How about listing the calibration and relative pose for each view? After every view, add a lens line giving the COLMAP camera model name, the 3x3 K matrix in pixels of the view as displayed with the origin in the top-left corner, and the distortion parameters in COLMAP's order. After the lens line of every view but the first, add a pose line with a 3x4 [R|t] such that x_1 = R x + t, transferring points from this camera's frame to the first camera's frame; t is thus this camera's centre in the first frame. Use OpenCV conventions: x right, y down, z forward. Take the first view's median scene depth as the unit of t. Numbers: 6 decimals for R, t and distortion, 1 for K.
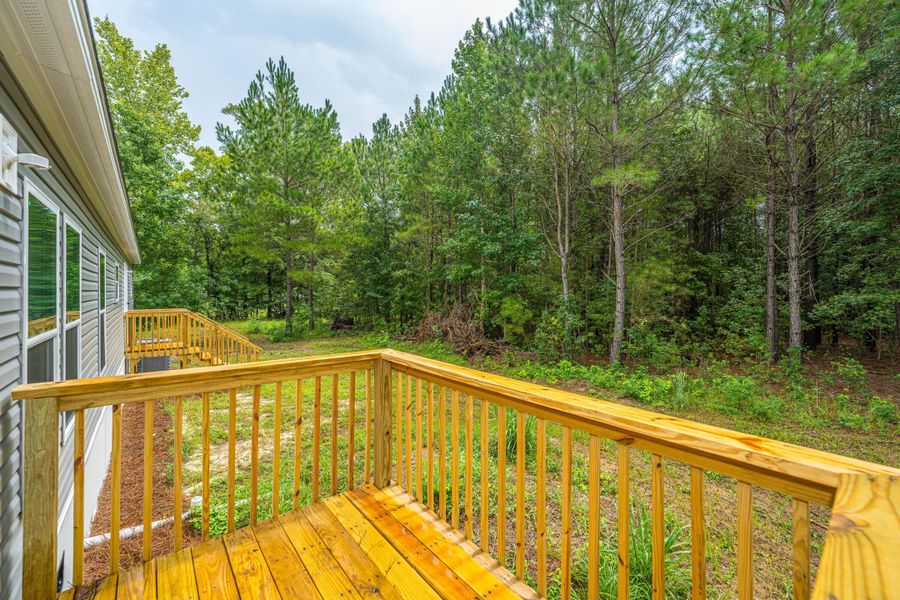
lens RADIAL K [[366.9, 0, 450.0], [0, 366.9, 292.3], [0, 0, 1]] dist [-0.002991, 0.000192]
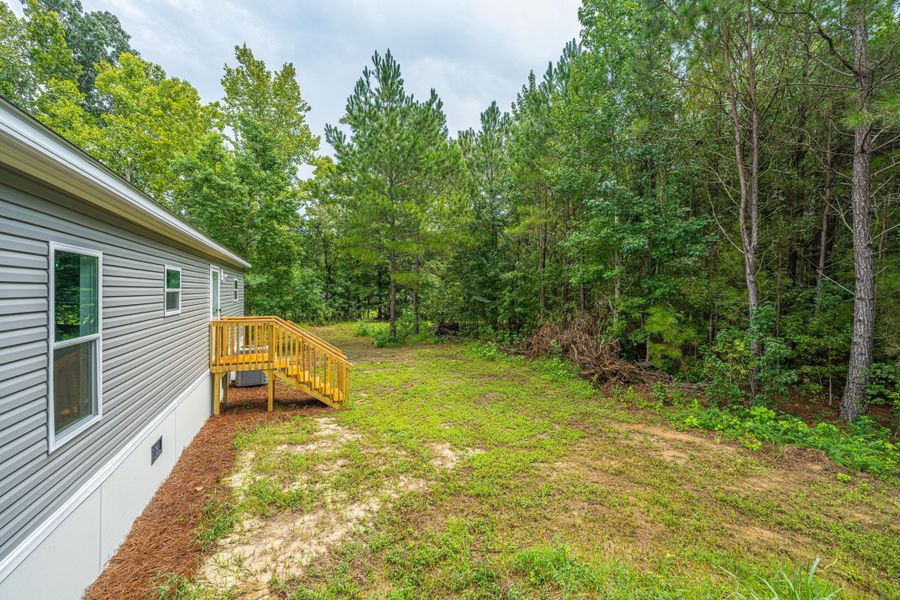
lens RADIAL K [[366.9, 0, 450.0], [0, 366.9, 292.3], [0, 0, 1]] dist [-0.002991, 0.000192]
pose [[0.959438, 0.009504, -0.281759, -0.030545], [-0.010130, 0.999948, -0.000768, -0.010757], [0.281738, 0.003591, 0.959485, 0.141466]]
